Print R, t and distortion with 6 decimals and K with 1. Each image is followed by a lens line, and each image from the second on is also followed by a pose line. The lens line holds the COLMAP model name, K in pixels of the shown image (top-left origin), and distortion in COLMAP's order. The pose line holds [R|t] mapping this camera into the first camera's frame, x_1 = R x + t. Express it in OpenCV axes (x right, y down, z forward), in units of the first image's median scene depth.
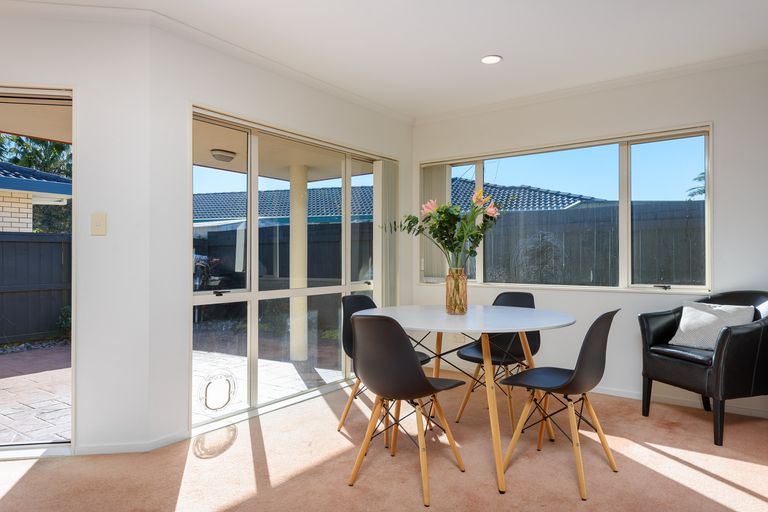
lens RADIAL K [[503.2, 0, 384.0], [0, 503.2, 256.0], [0, 0, 1]] dist [0.033813, 0.000325]
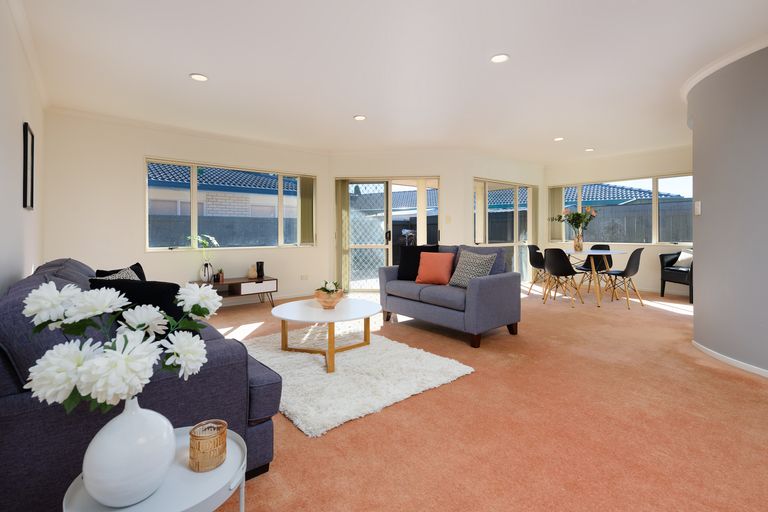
lens RADIAL K [[375.8, 0, 384.9], [0, 375.8, 235.8], [0, 0, 1]] dist [-0.000876, -0.000106]
pose [[0.971821, -0.008547, -0.235565, -0.306652], [0.009801, 0.999943, 0.004155, 0.012561], [0.235516, -0.006347, 0.971850, -0.953060]]
